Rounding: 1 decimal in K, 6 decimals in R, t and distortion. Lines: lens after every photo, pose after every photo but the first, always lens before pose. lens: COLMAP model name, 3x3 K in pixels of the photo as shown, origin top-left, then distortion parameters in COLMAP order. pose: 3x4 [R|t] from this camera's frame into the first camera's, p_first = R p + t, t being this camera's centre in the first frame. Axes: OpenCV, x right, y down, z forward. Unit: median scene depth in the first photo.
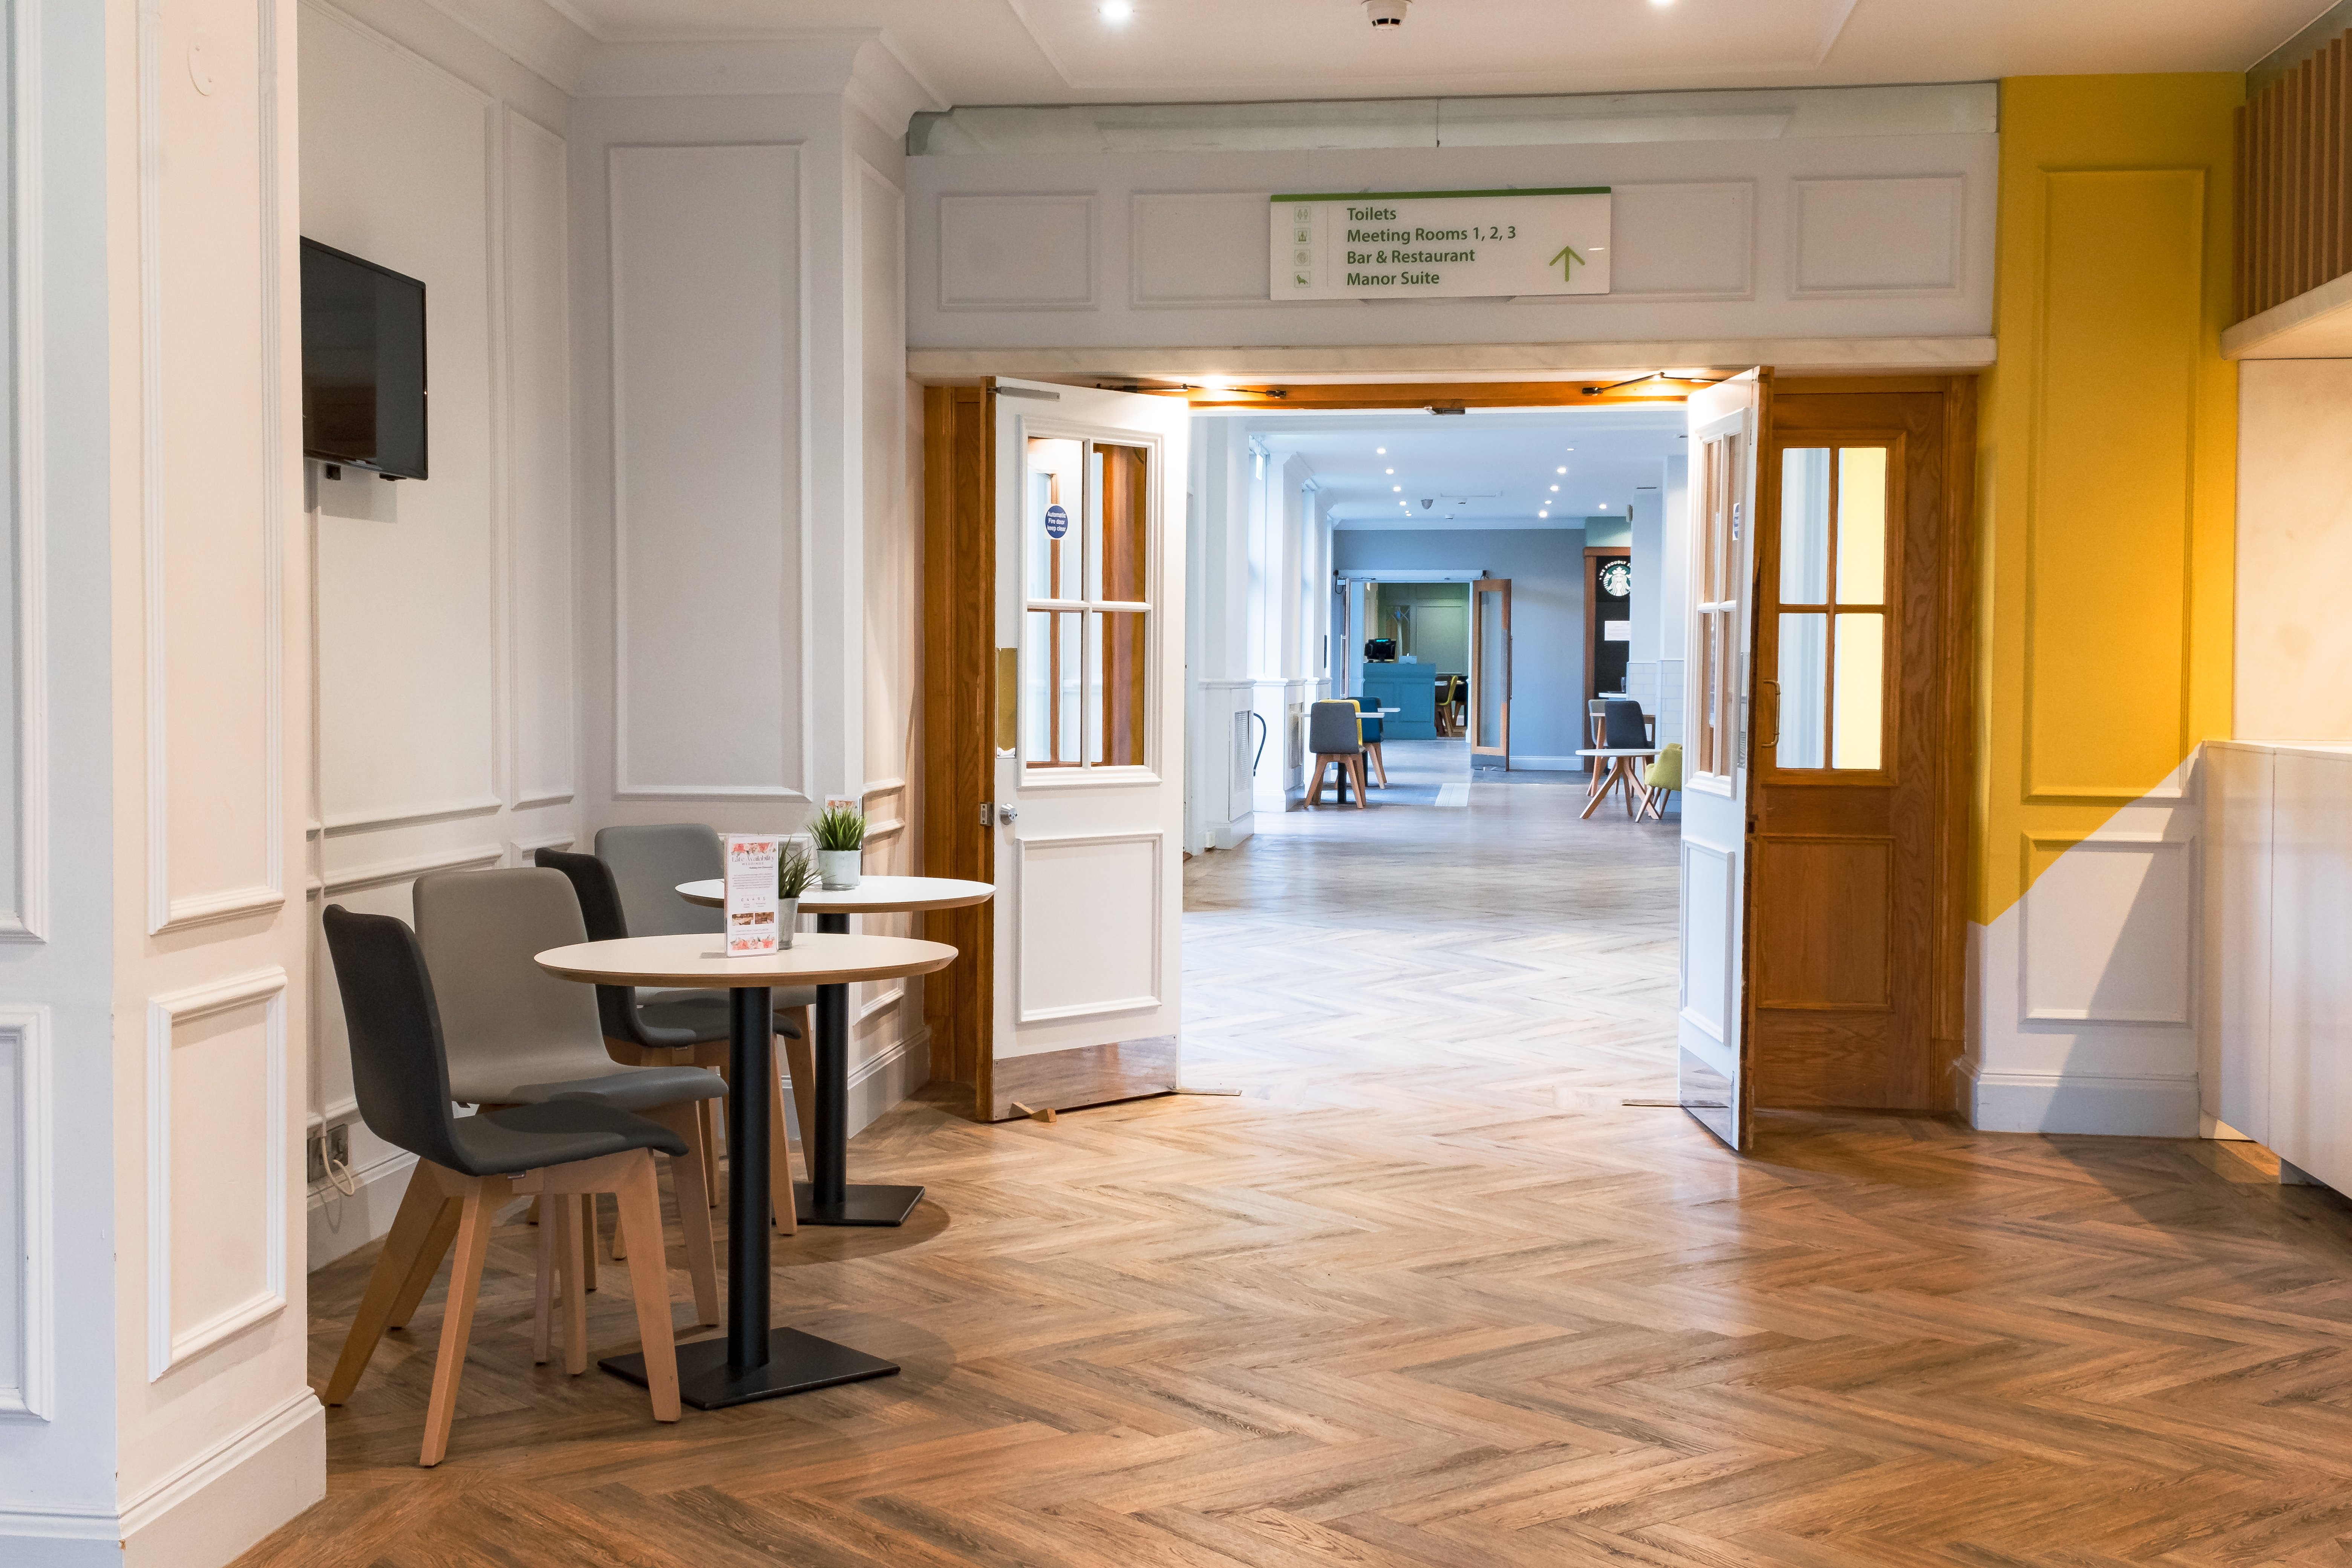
lens RADIAL K [[2755.5, 0, 1176.0], [0, 2755.5, 784.0], [0, 0, 1]] dist [0.177415, -0.290580]
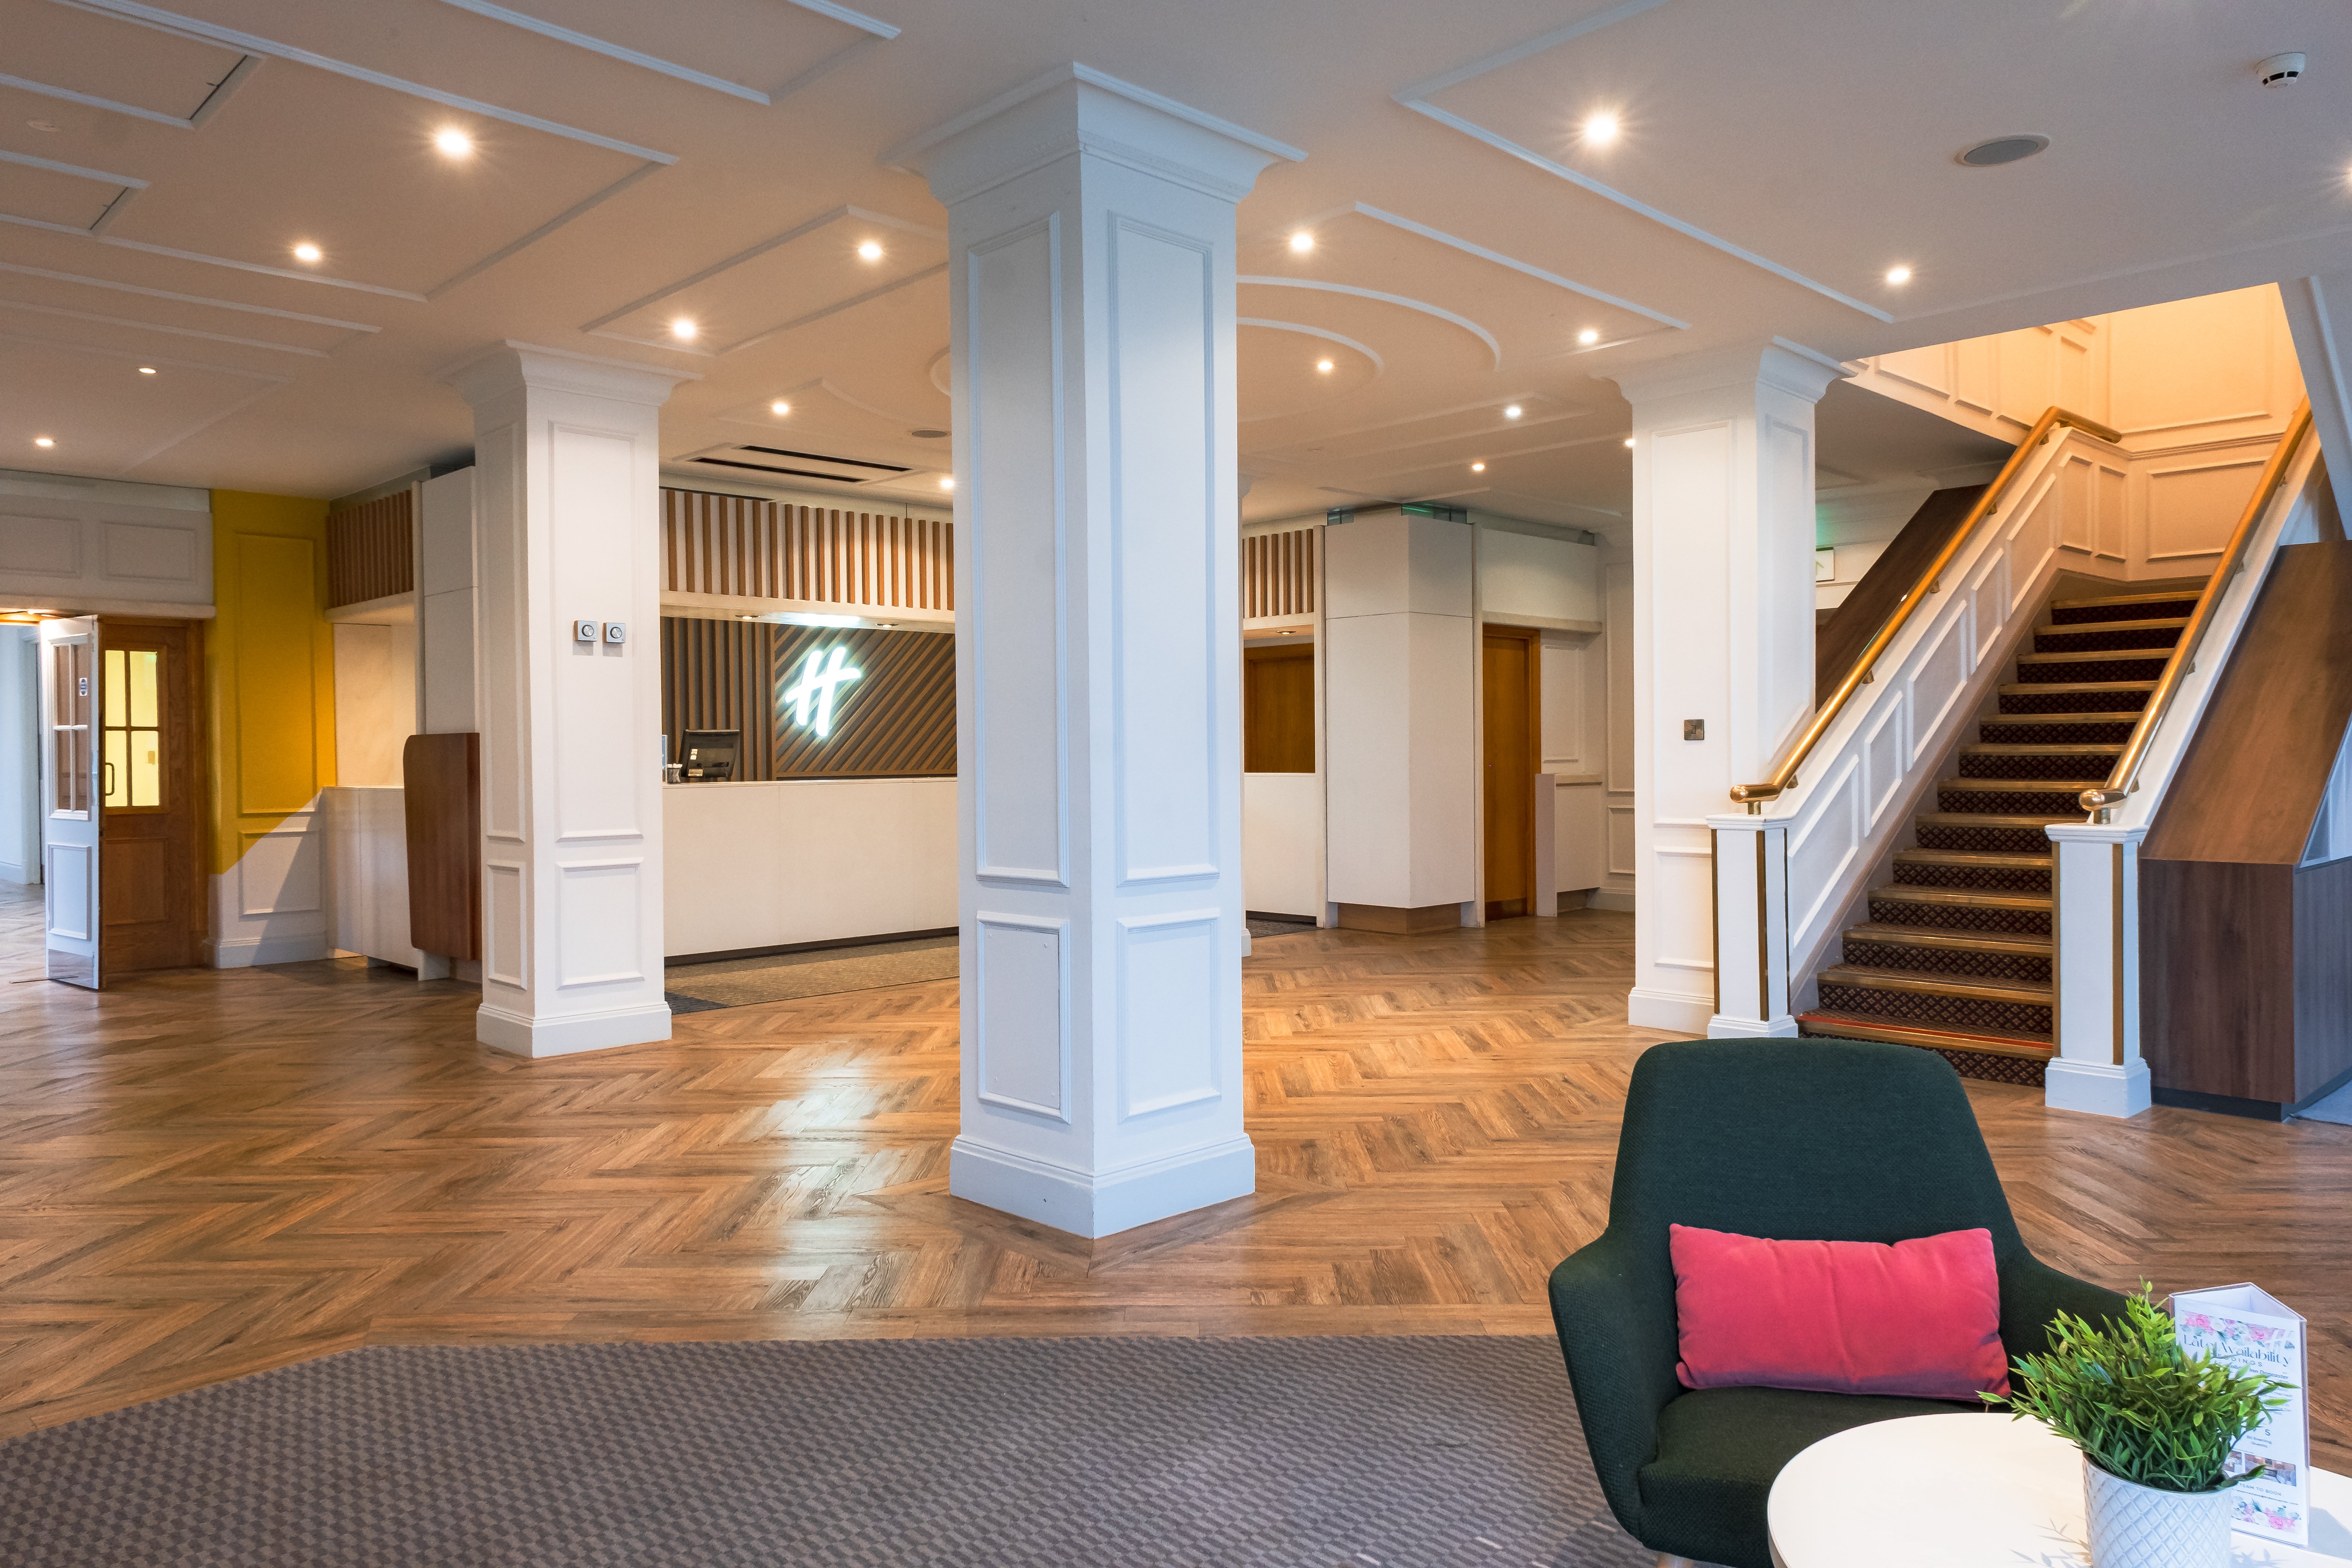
lens RADIAL K [[1593.5, 0, 1177.7], [0, 1593.5, 754.8], [0, 0, 1]] dist [0.040765, 0.000124]
pose [[0.634218, -0.013232, 0.773041, -0.210812], [0.044083, 0.998846, -0.019069, 0.014368], [-0.771897, 0.046171, 0.634069, -0.380739]]
